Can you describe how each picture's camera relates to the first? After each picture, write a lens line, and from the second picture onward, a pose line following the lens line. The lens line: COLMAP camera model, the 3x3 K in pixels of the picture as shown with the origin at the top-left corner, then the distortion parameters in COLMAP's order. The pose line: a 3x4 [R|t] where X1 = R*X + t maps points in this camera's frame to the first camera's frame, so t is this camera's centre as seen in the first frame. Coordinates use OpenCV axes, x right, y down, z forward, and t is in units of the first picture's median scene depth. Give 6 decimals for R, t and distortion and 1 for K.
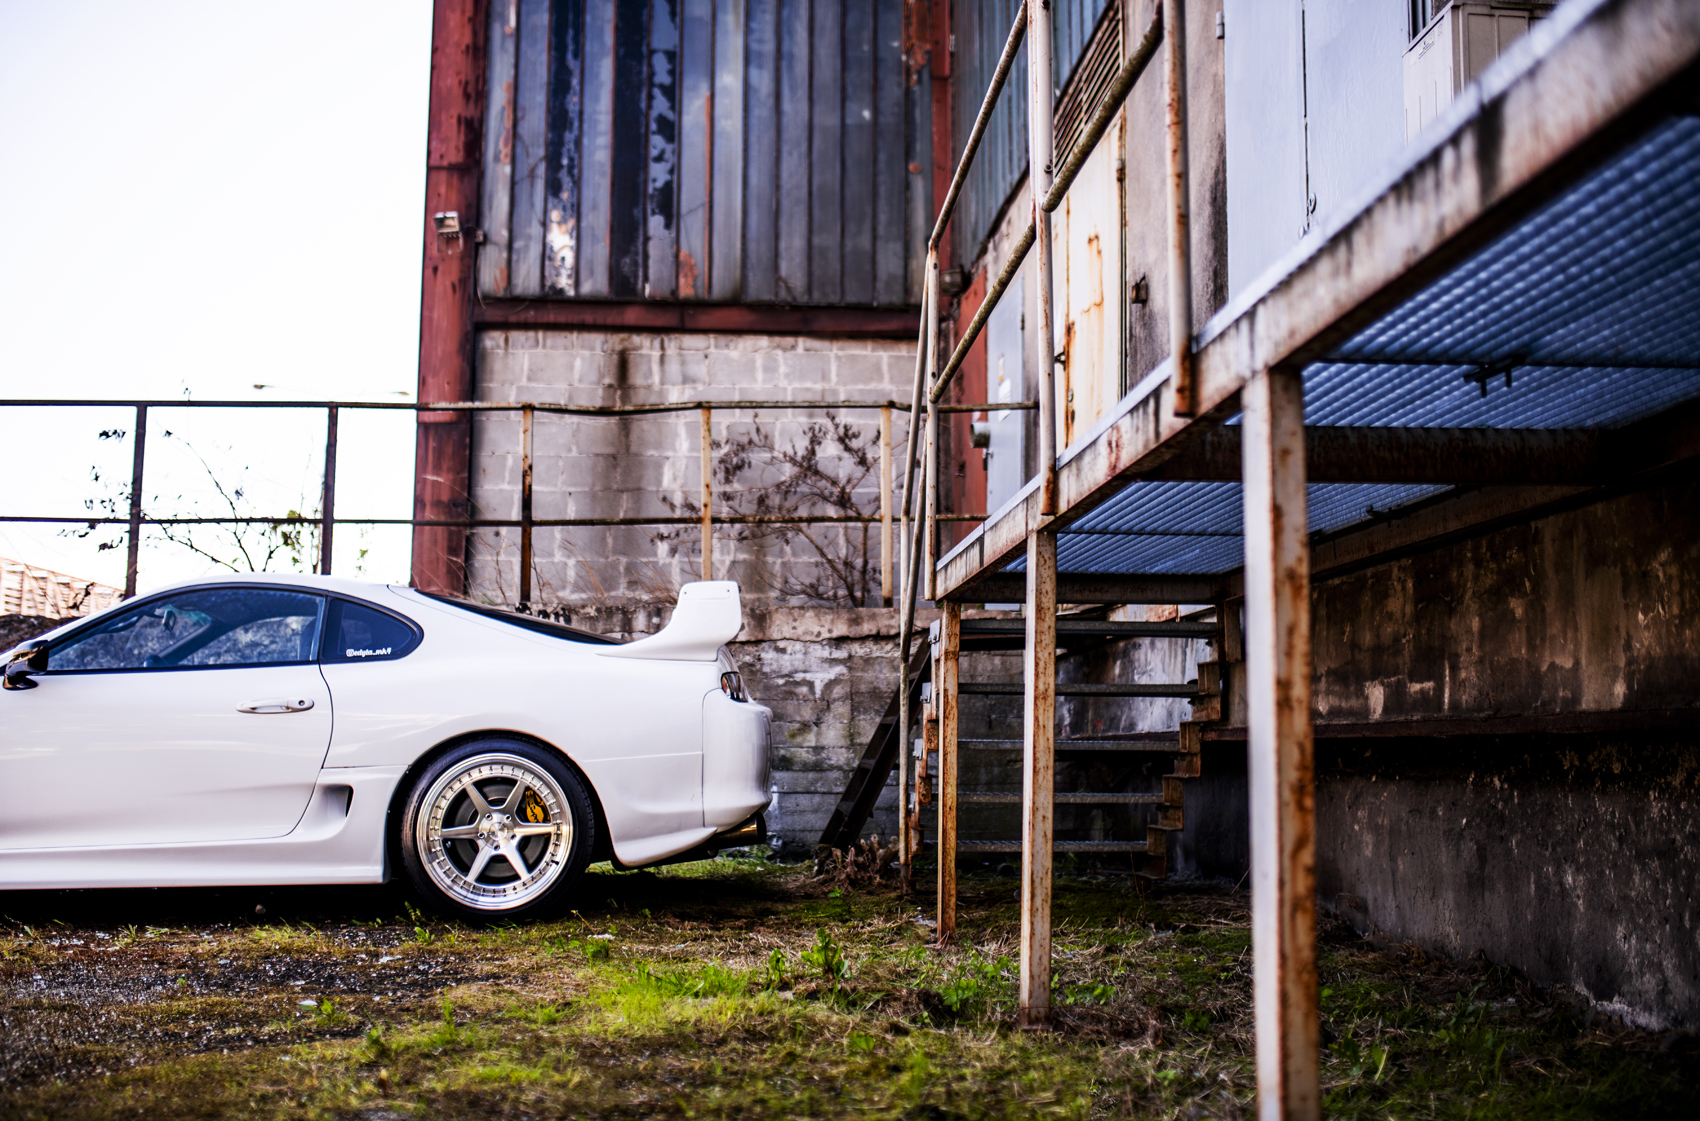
lens RADIAL K [[1647.0, 0, 839.6], [0, 1647.0, 557.7], [0, 0, 1]] dist [-0.072719, 0.103996]
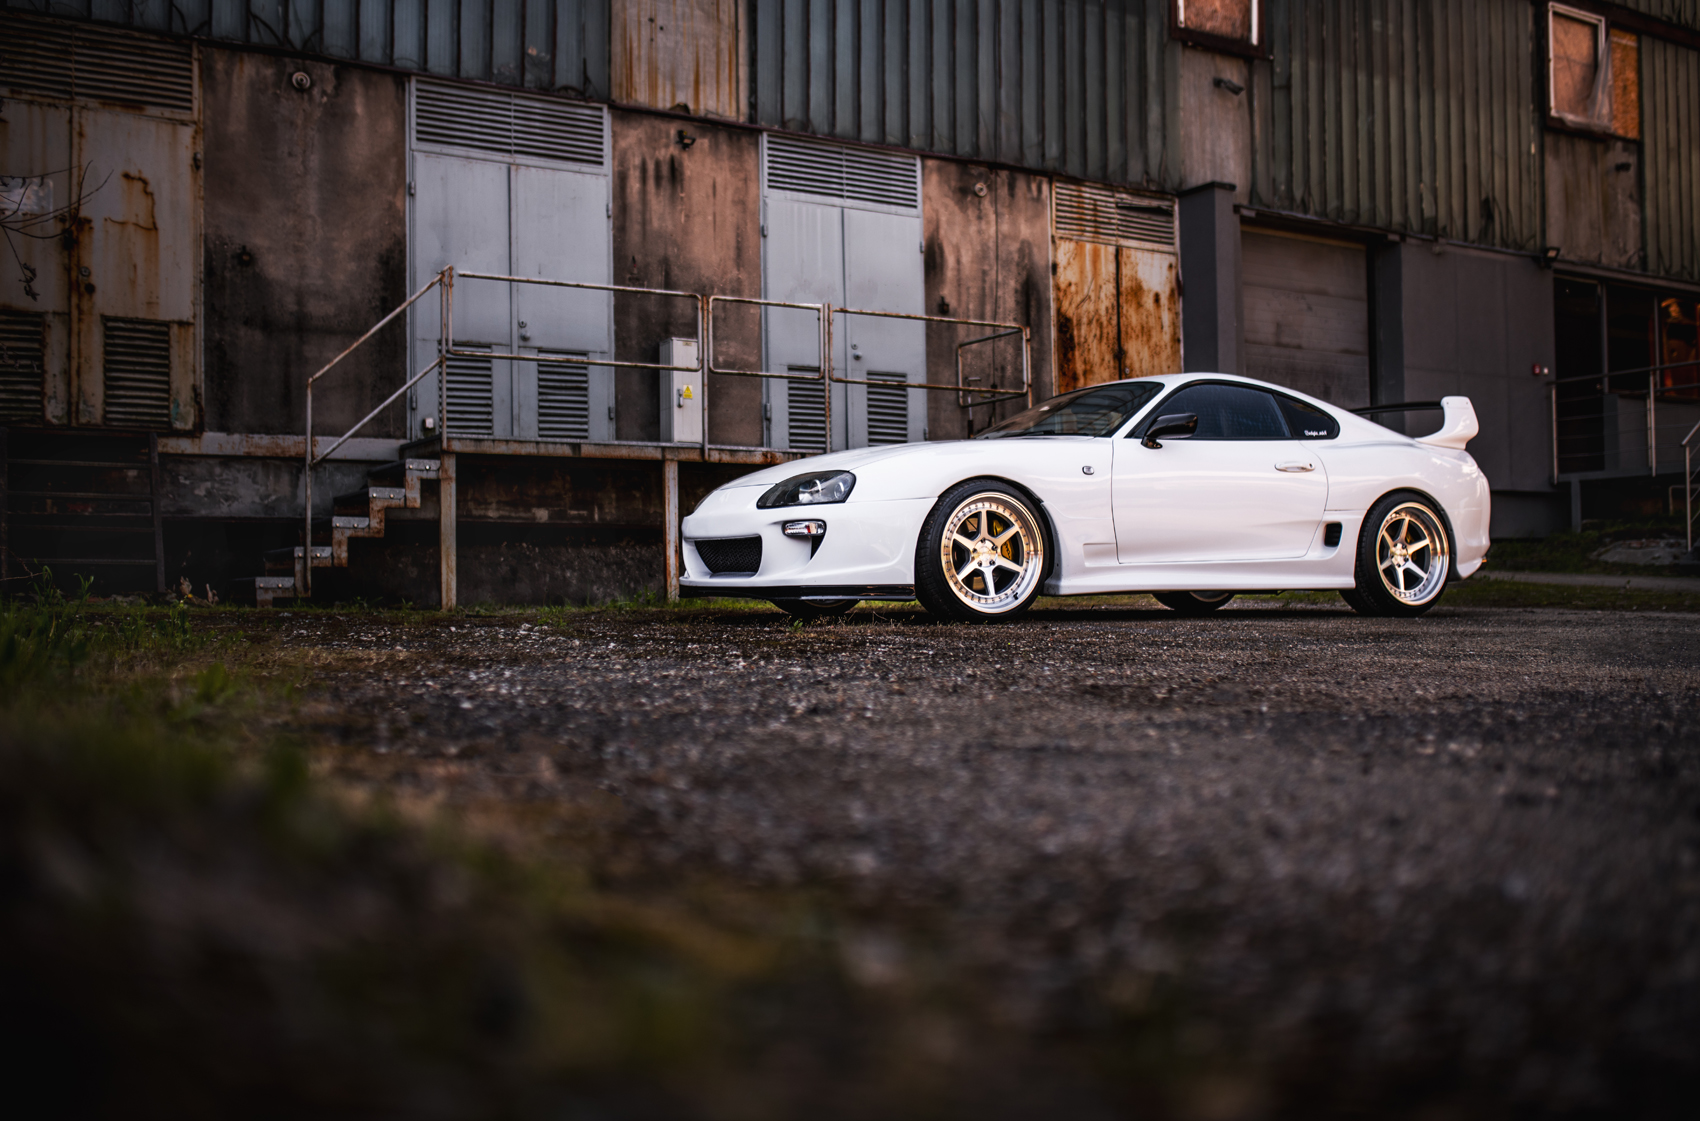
lens RADIAL K [[1598.8, 0, 852.1], [0, 1598.8, 554.3], [0, 0, 1]] dist [-0.066718, 0.095341]
pose [[-0.459735, 0.020229, 0.887826, -1.211222], [-0.100235, 0.992170, -0.074510, 0.156704], [-0.882381, -0.123246, -0.454108, 0.904834]]
